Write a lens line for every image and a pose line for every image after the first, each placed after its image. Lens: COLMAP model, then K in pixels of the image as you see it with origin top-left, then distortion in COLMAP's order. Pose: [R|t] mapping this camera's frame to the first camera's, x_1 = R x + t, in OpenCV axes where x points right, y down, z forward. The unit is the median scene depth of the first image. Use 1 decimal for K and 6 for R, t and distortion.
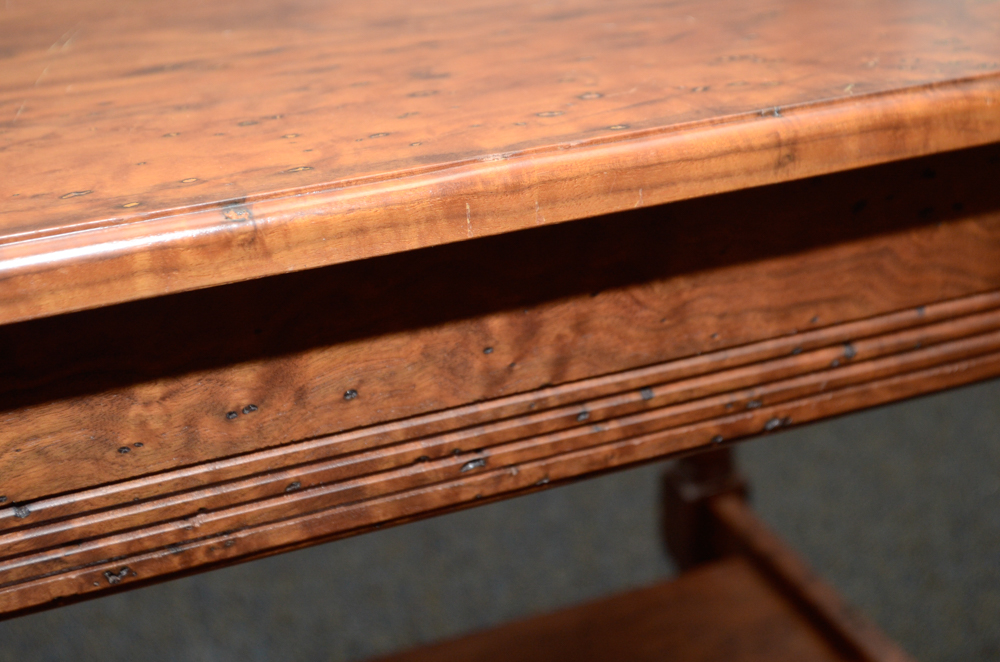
lens RADIAL K [[1435.8, 0, 495.5], [0, 1435.8, 327.3], [0, 0, 1]] dist [0.006856, 0.000000]
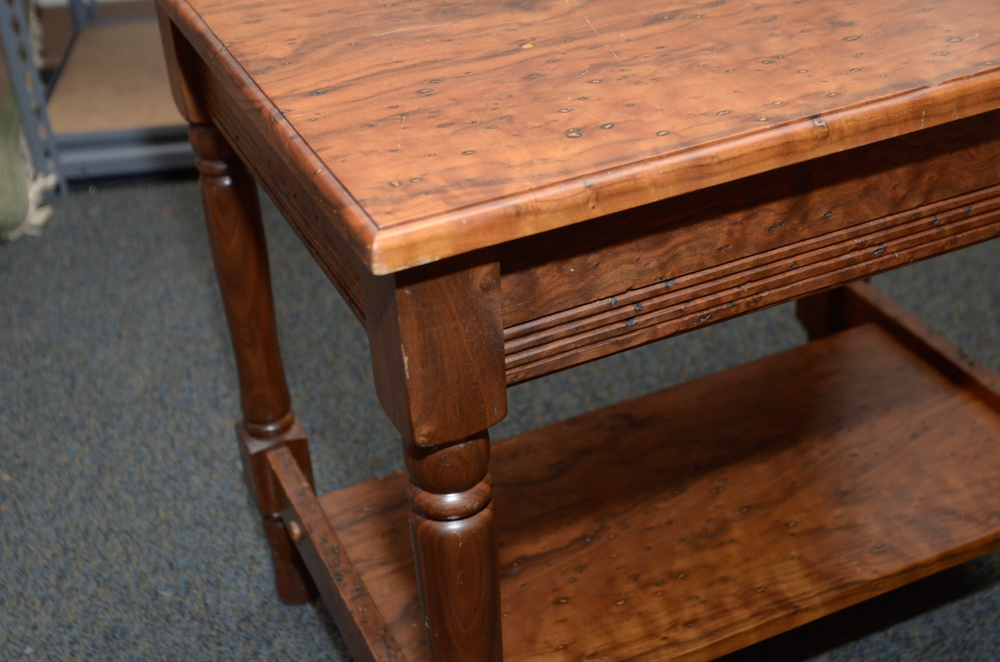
lens RADIAL K [[1435.8, 0, 501.0], [0, 1435.8, 332.4], [0, 0, 1]] dist [0.006856, 0.000000]
pose [[0.997989, -0.037928, 0.050784, -0.581271], [0.030671, 0.990133, 0.136730, -0.062887], [-0.055469, -0.134898, 0.989306, -0.745899]]
